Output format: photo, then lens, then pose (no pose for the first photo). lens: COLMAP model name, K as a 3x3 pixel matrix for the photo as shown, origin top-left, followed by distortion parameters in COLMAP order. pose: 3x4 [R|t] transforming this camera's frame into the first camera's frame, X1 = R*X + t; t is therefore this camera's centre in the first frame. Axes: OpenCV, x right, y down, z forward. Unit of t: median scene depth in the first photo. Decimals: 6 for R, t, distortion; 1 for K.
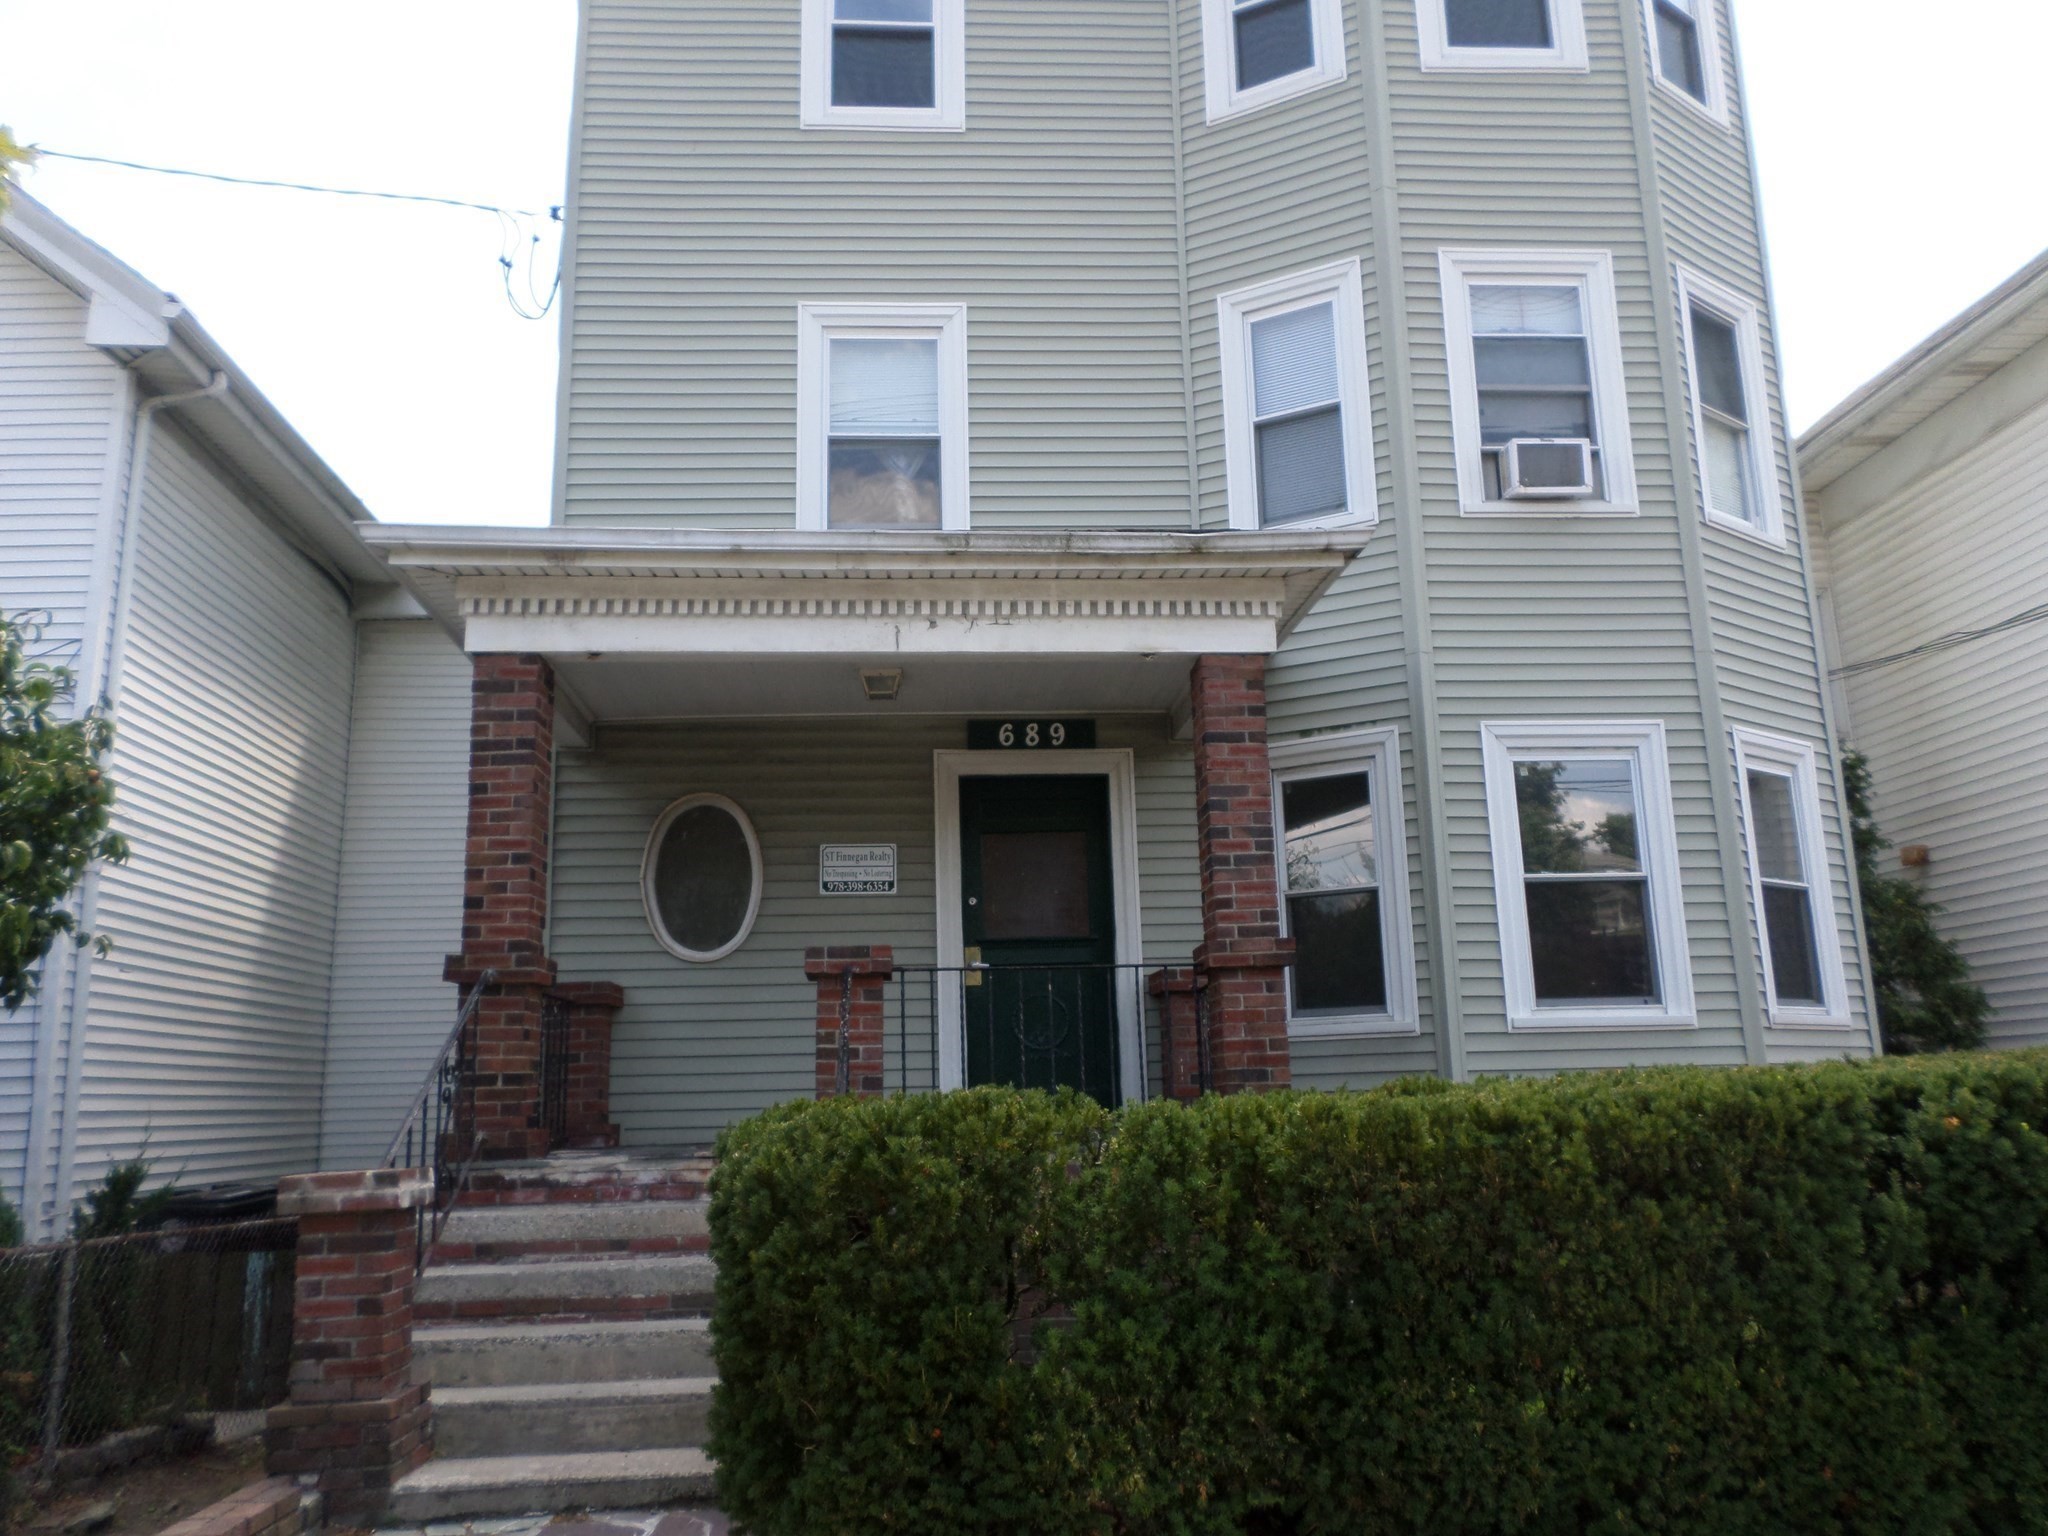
lens RADIAL K [[1555.2, 0, 1024.0], [0, 1555.2, 768.0], [0, 0, 1]] dist [0.003066, 0.007536]
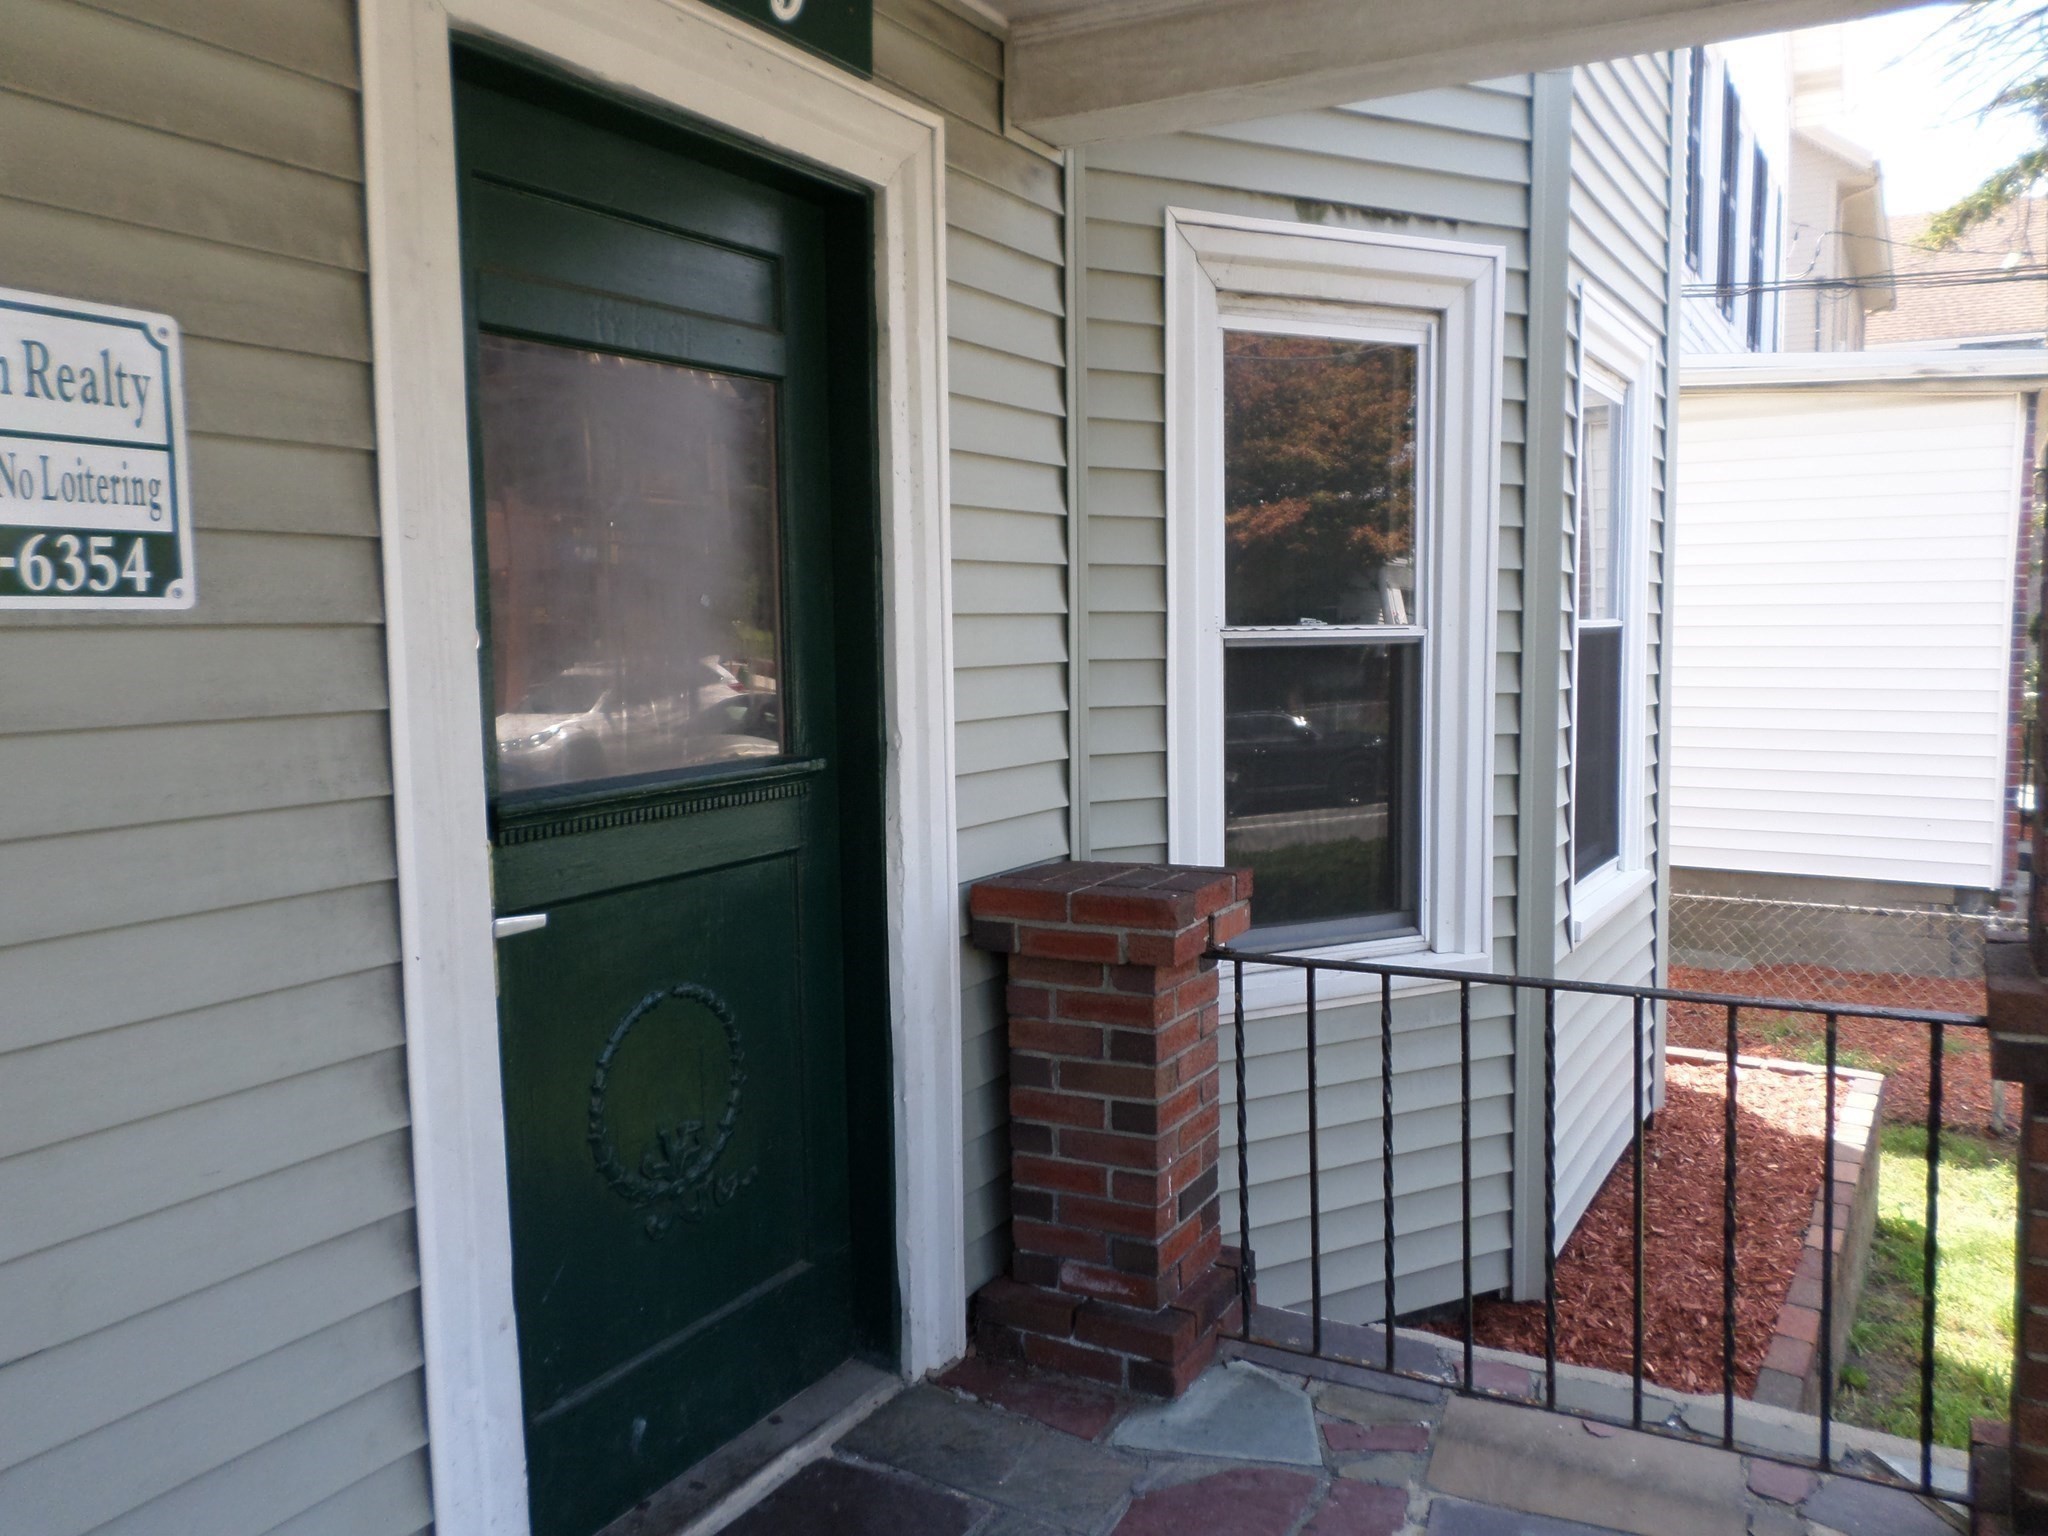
lens RADIAL K [[1587.2, 0, 1024.0], [0, 1587.2, 768.0], [0, 0, 1]] dist [0.014652, 0.005804]
pose [[0.562595, -0.056648, 0.824789, -0.177970], [-0.182542, 0.964515, 0.190758, 0.046278], [-0.806328, -0.257878, 0.532291, 0.821633]]
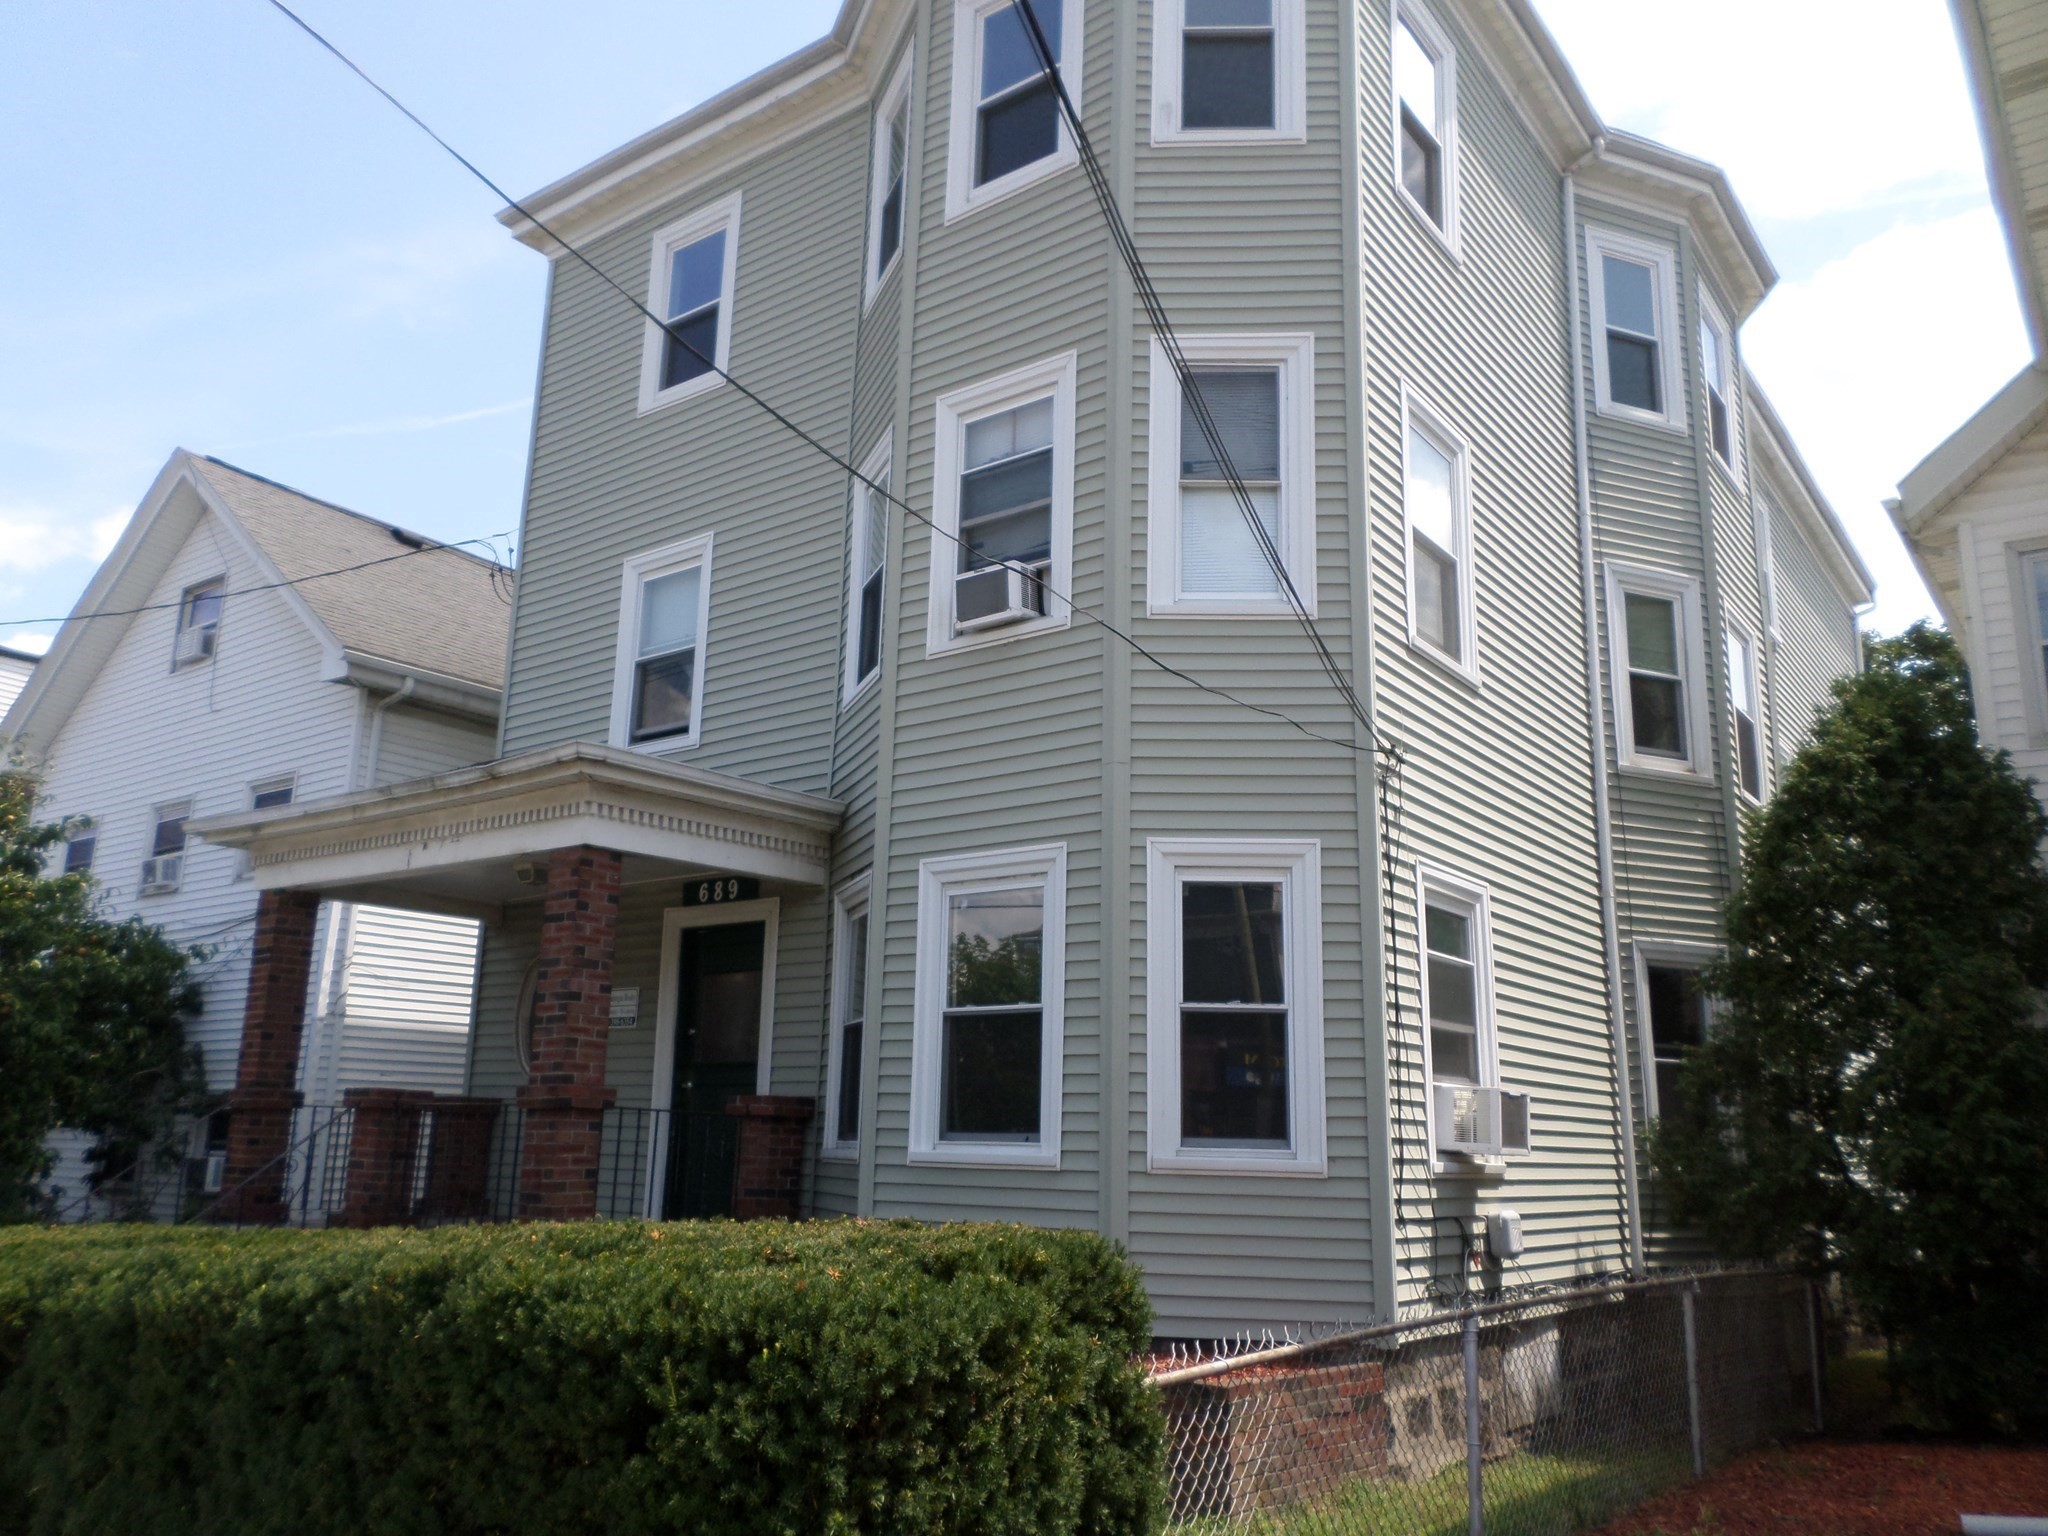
lens RADIAL K [[1555.2, 0, 1024.0], [0, 1555.2, 768.0], [0, 0, 1]] dist [0.003066, 0.007536]
pose [[0.757734, -0.114800, -0.642386, 0.983308], [0.102718, 0.993115, -0.056317, -0.024414], [0.644429, -0.023312, 0.764309, 0.245166]]
